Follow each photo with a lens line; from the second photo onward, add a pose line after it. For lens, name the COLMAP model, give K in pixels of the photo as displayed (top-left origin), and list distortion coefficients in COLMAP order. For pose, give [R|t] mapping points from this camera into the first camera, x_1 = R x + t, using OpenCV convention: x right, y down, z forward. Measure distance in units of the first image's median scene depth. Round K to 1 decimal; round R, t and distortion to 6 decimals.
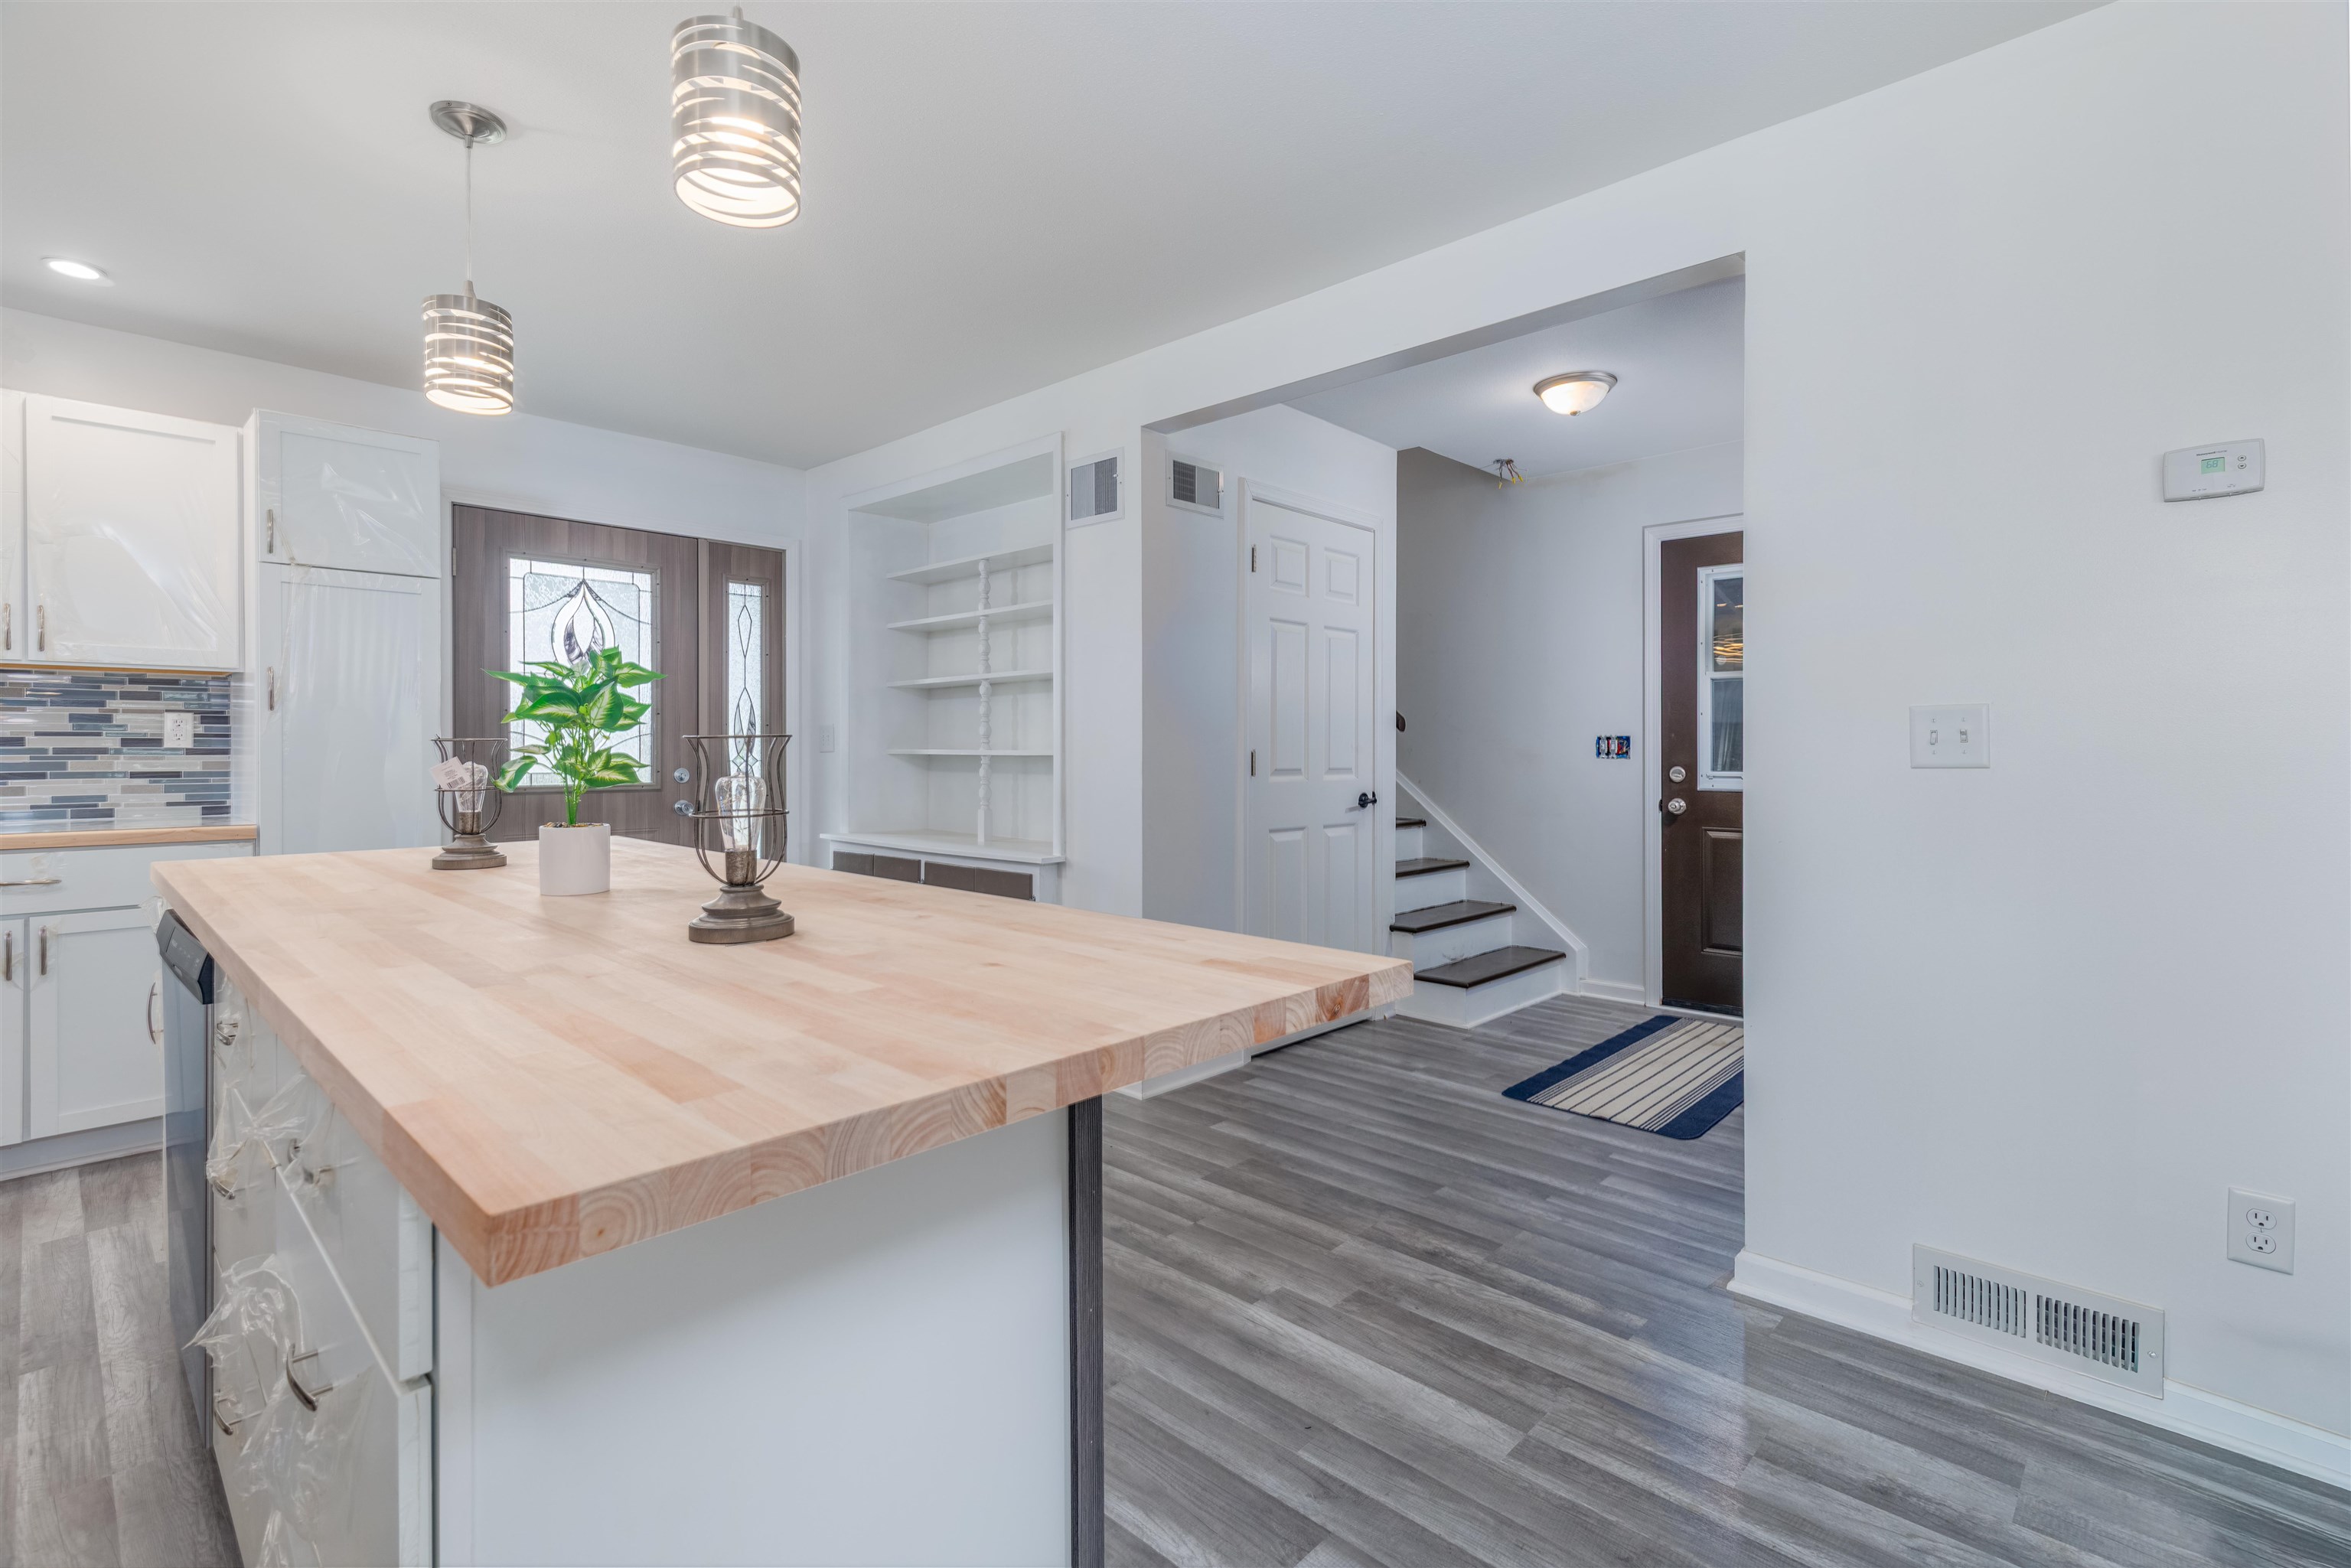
lens RADIAL K [[1056.3, 0, 1148.4], [0, 1056.3, 746.4], [0, 0, 1]] dist [0.003565, 0.000581]
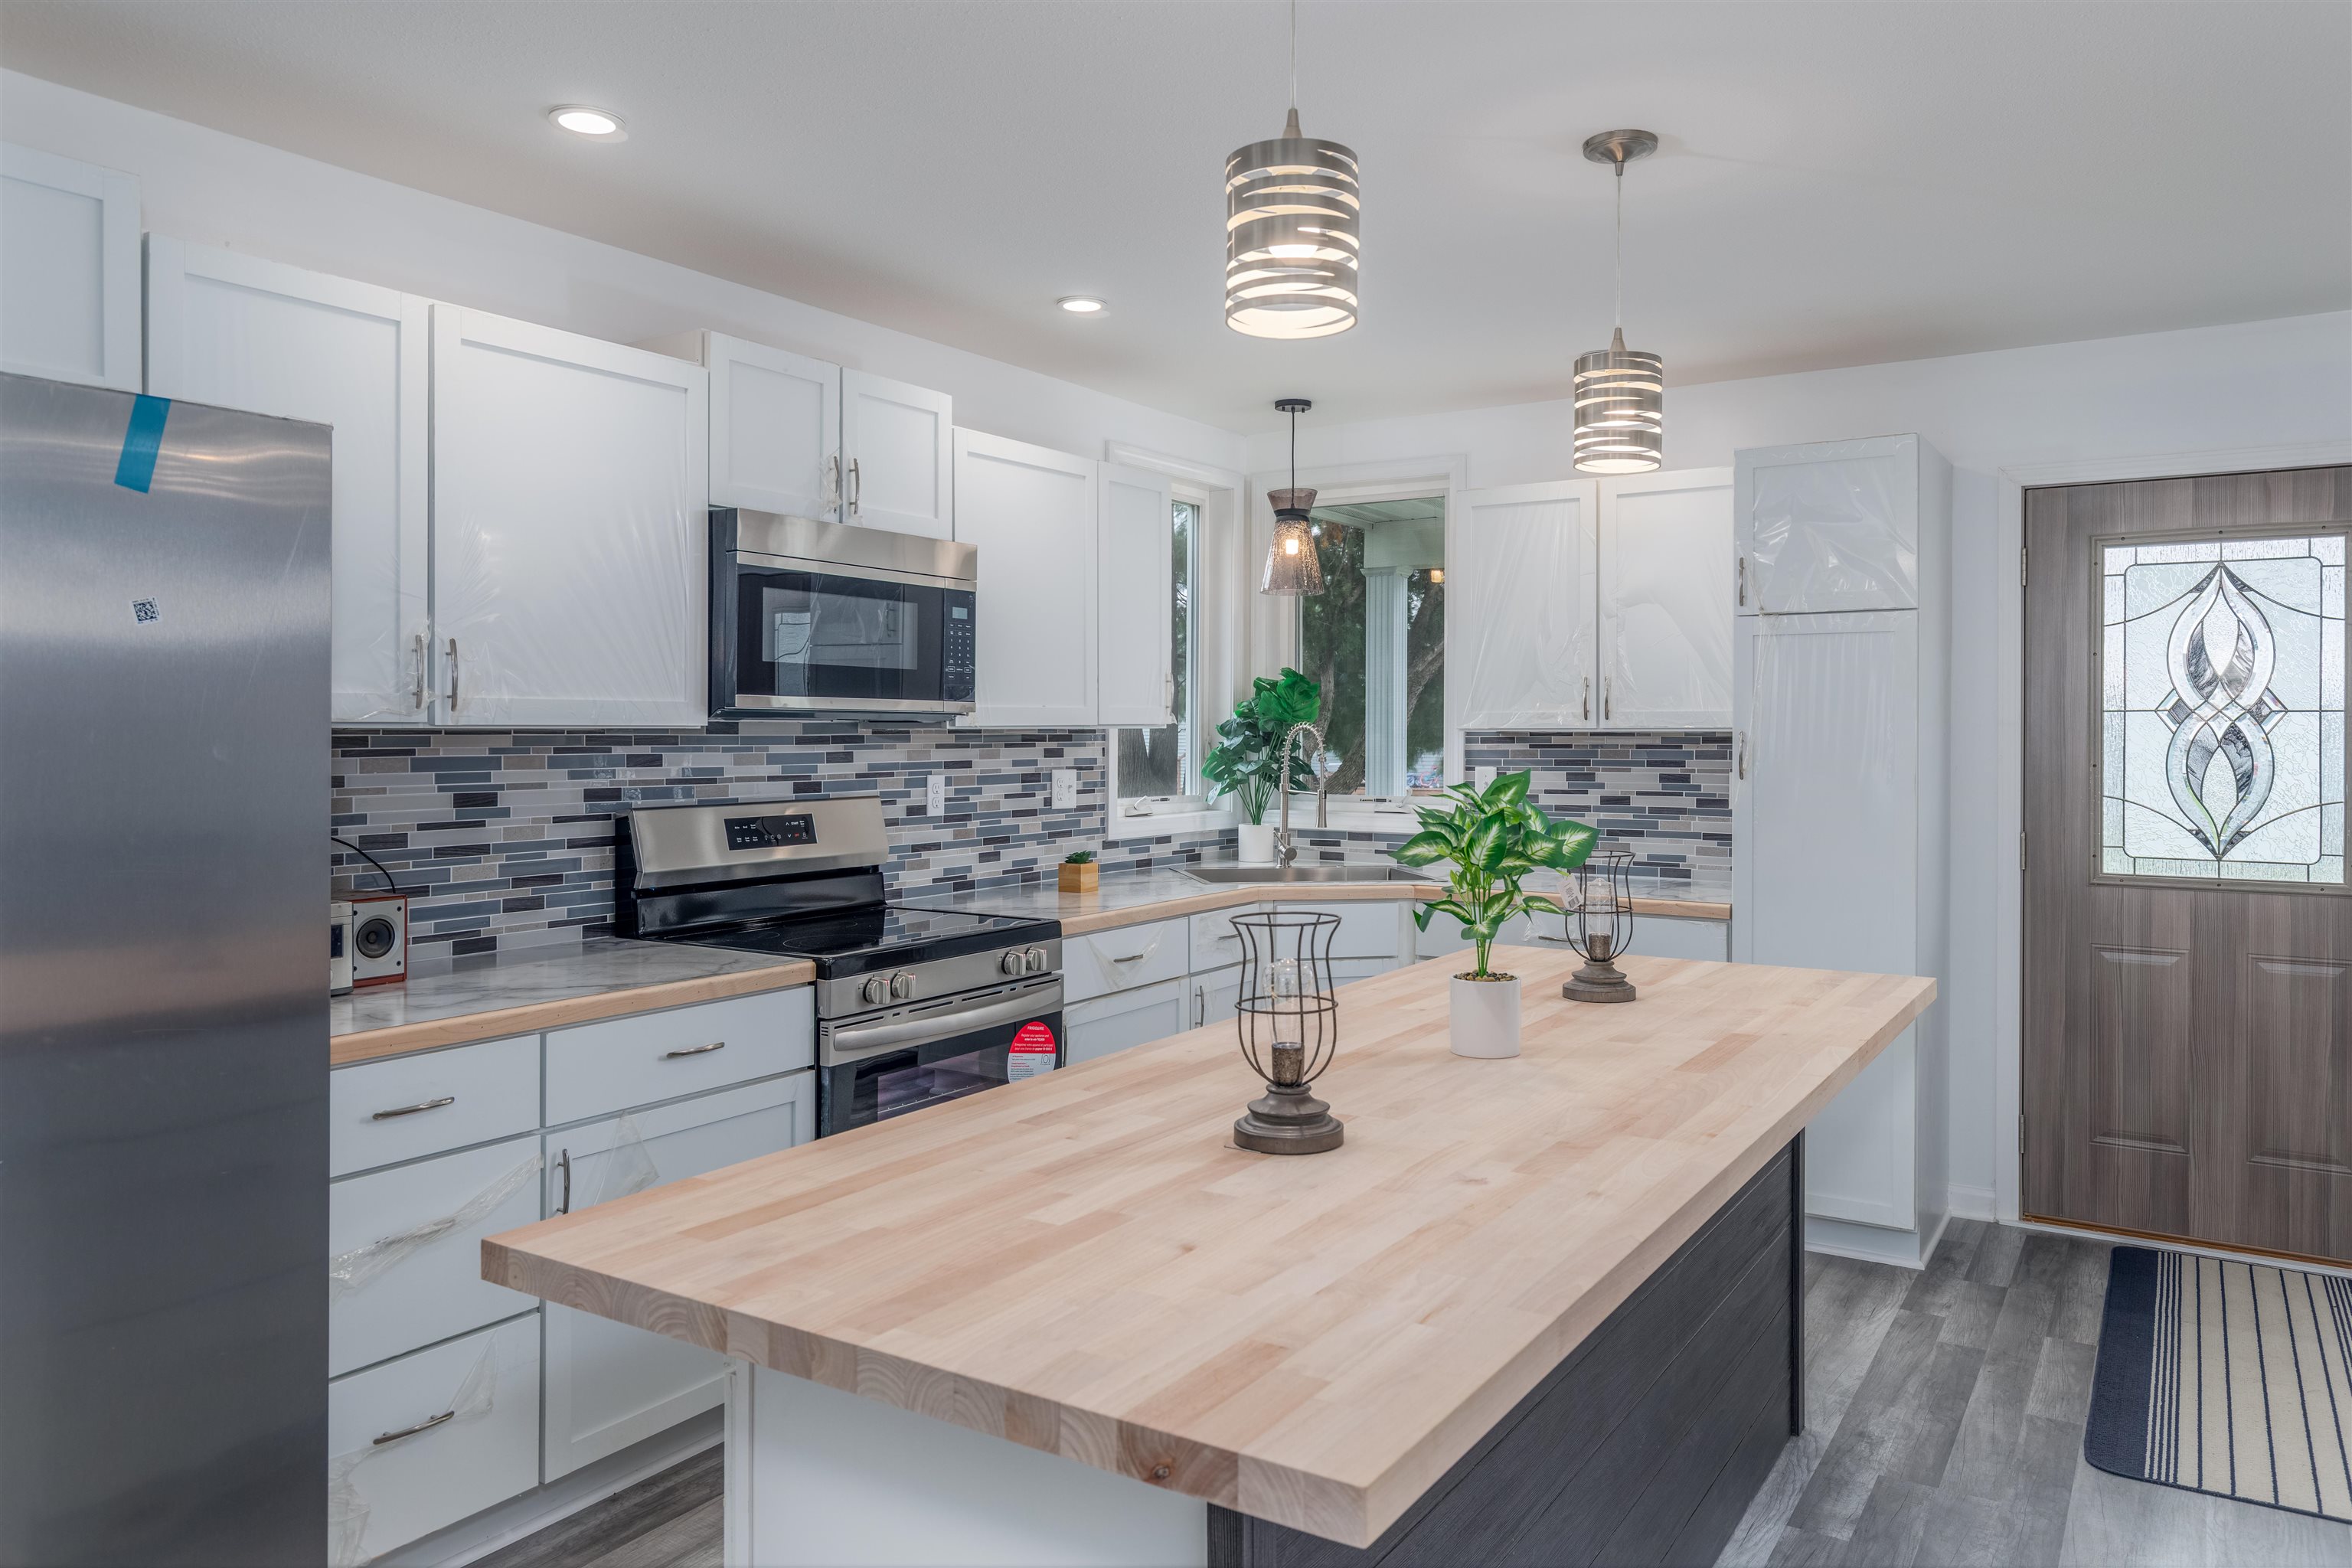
lens RADIAL K [[1564.4, 0, 1224.7], [0, 1564.4, 759.8], [0, 0, 1]] dist [0.006272, 0.001064]
pose [[0.204397, 0.017234, -0.978736, 0.366041], [-0.001366, 0.999849, 0.017321, -0.068842], [0.978887, -0.002203, 0.204389, 0.275307]]
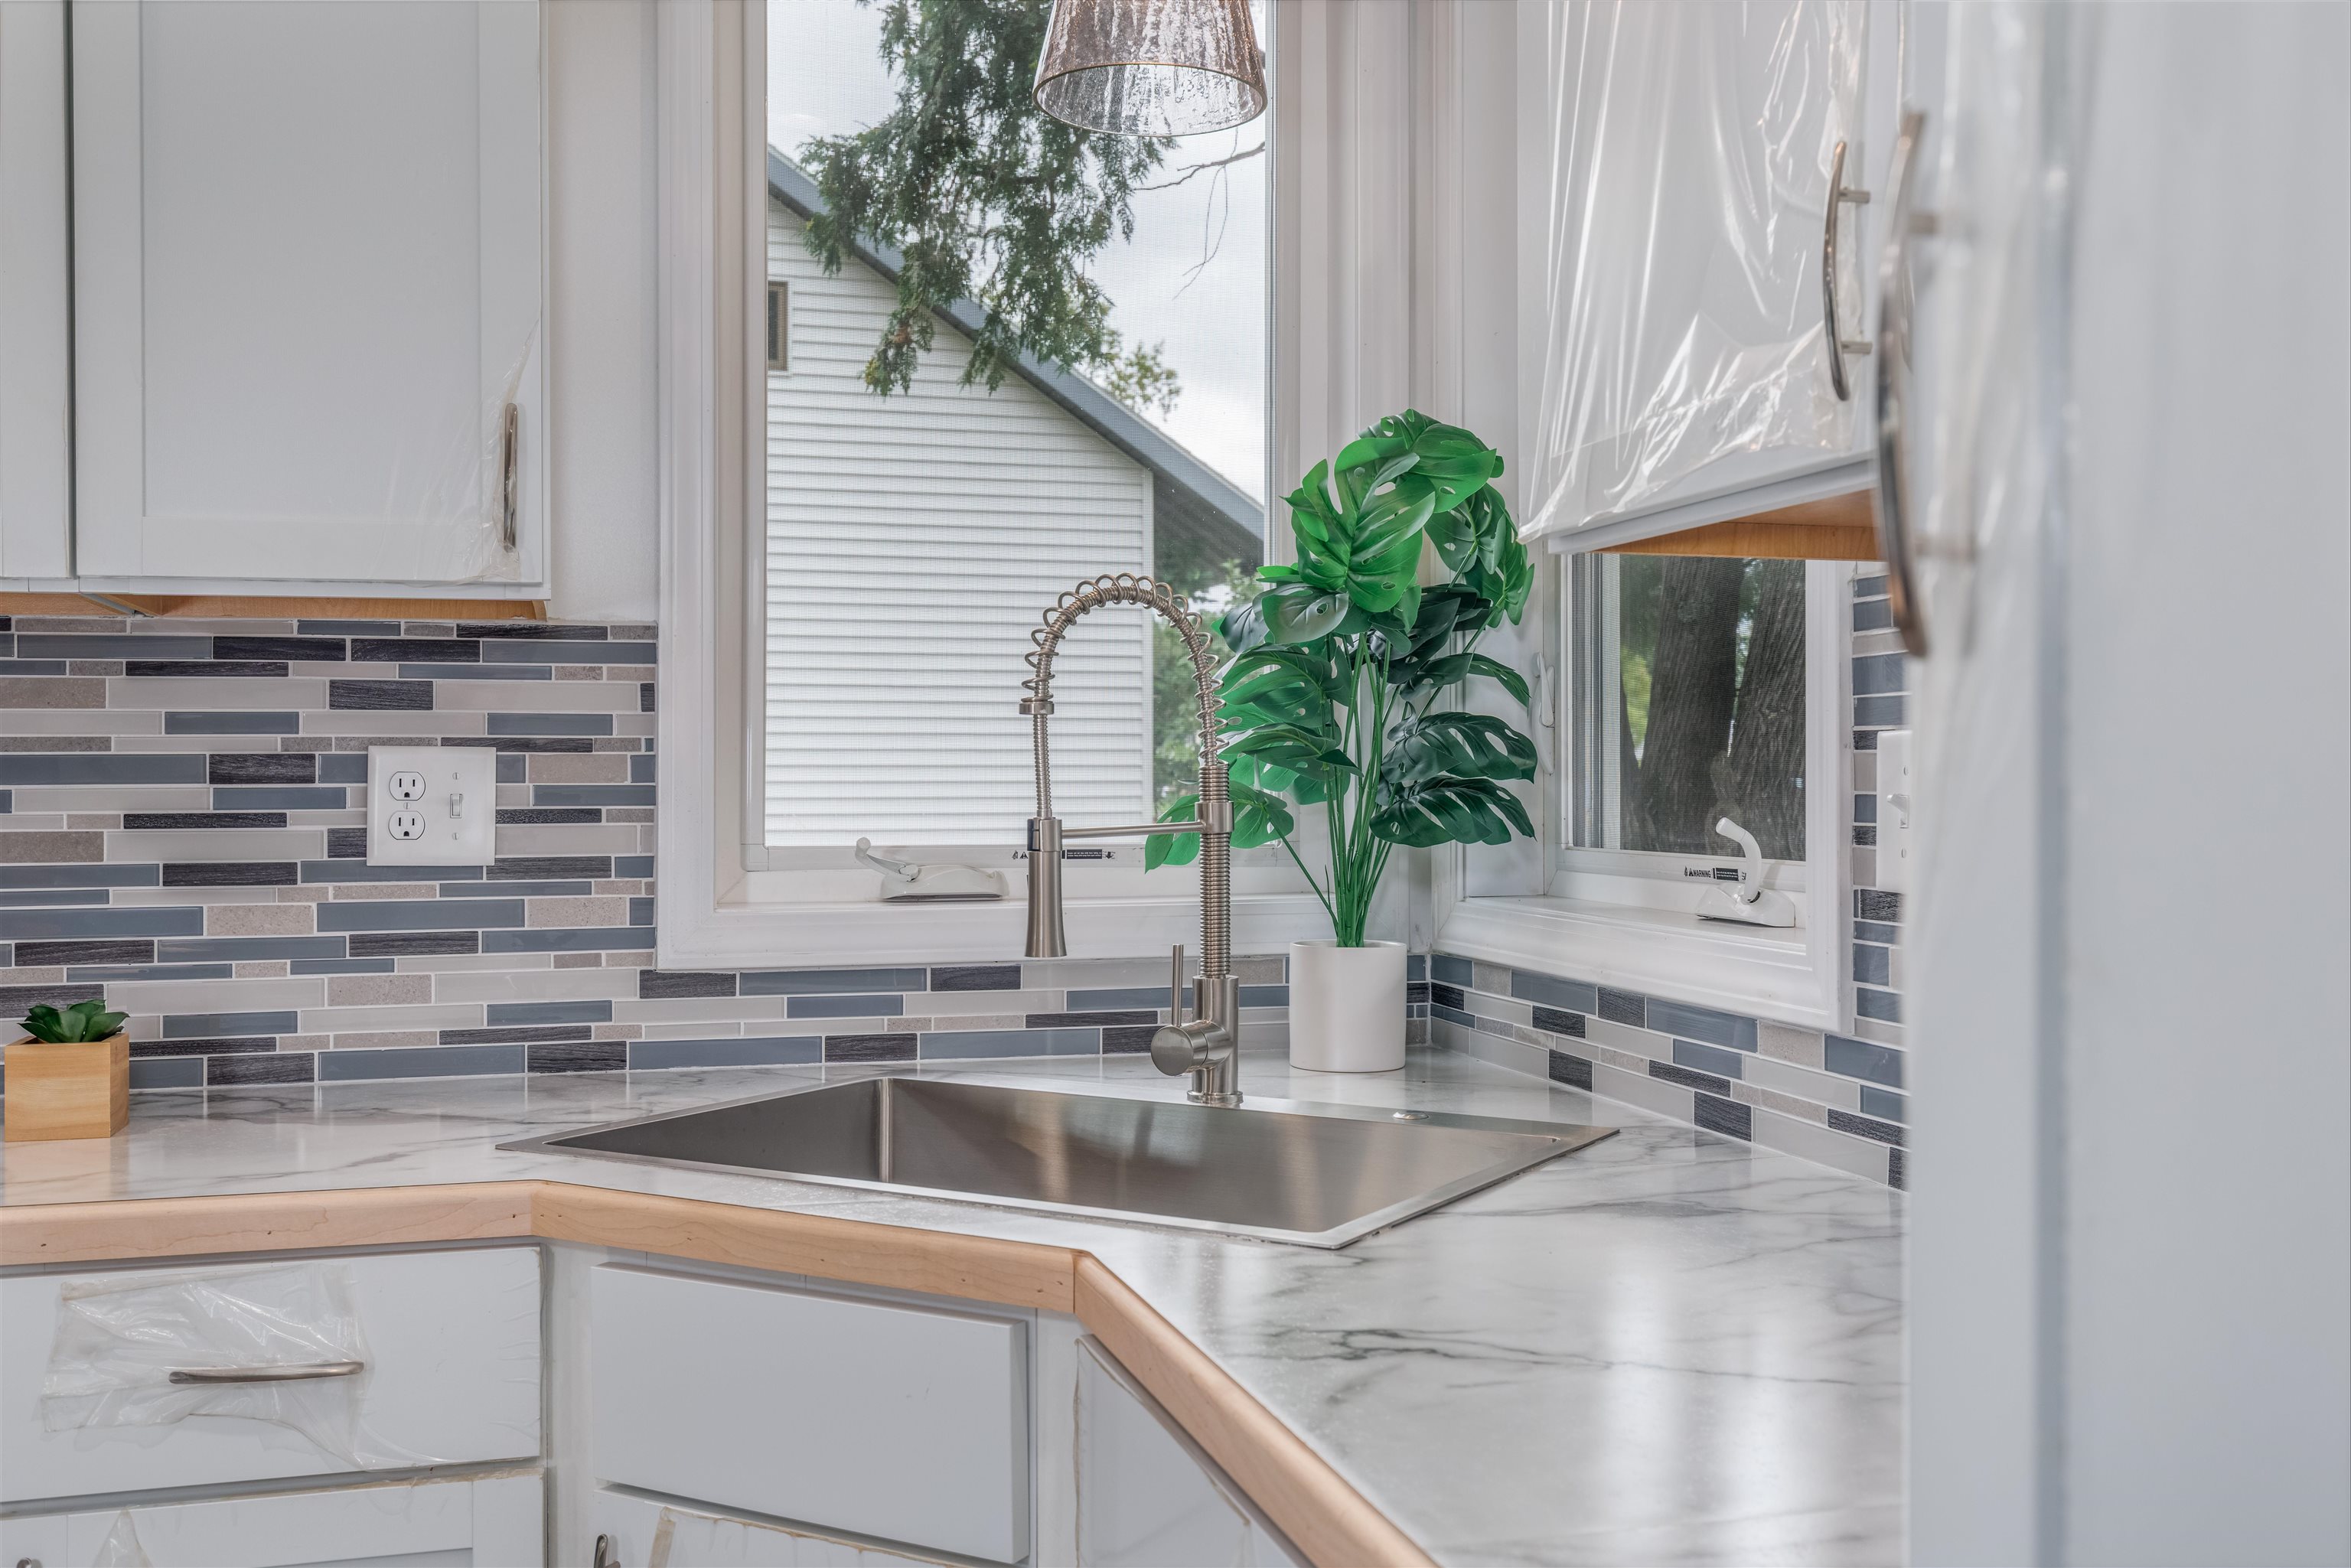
lens RADIAL K [[2256.3, 0, 1175.5], [0, 2256.3, 784.0], [0, 0, 1]] dist [0.017218, 0.001312]
pose [[-0.502396, 0.004479, -0.864626, -0.592329], [0.002460, 0.999990, 0.003751, -0.025707], [0.864634, -0.000242, -0.502402, 0.959477]]
